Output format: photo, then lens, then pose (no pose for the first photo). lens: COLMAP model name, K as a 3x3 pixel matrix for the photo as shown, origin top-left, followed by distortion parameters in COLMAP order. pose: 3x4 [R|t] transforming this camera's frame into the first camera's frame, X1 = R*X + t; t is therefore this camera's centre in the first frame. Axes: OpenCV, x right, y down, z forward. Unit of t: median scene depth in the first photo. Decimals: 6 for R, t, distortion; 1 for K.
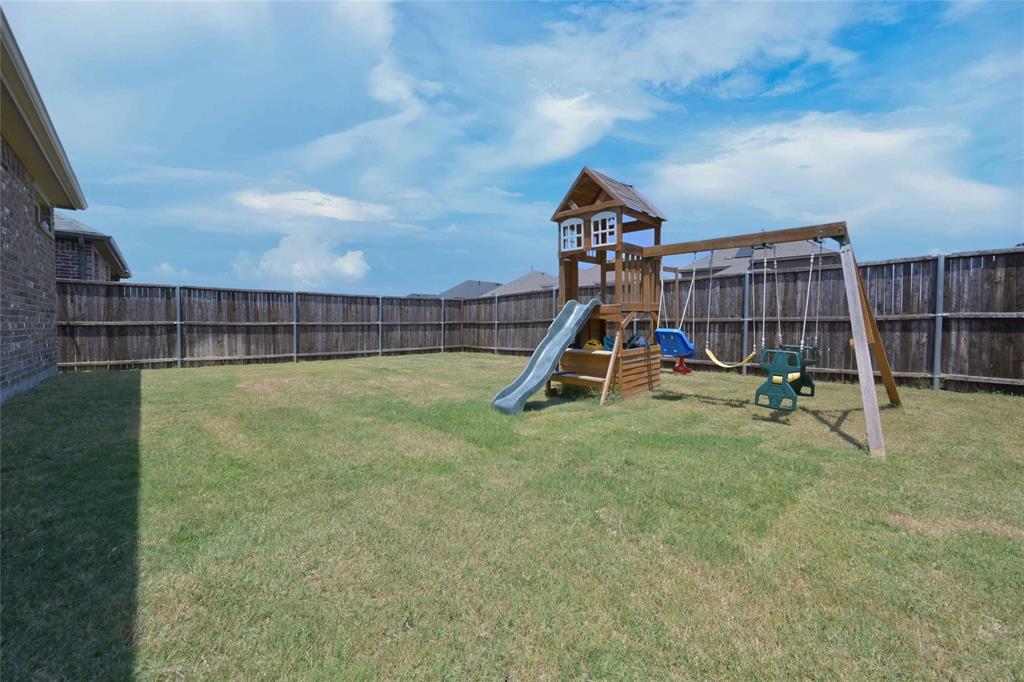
lens RADIAL K [[396.5, 0, 510.2], [0, 396.5, 333.5], [0, 0, 1]] dist [0.000958, 0.000994]
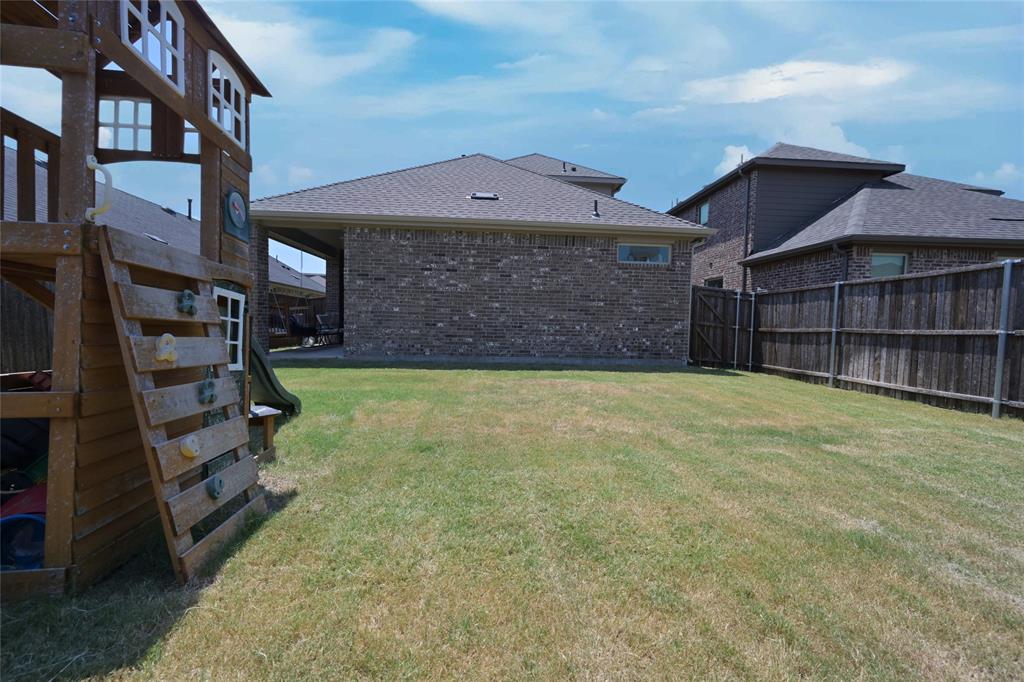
lens RADIAL K [[396.5, 0, 509.9], [0, 396.5, 340.1], [0, 0, 1]] dist [0.000958, 0.000994]
pose [[-0.607002, 0.007055, -0.794669, 0.164365], [-0.048502, 0.997768, 0.045905, -0.010631], [0.793219, 0.066407, -0.605304, 0.859948]]
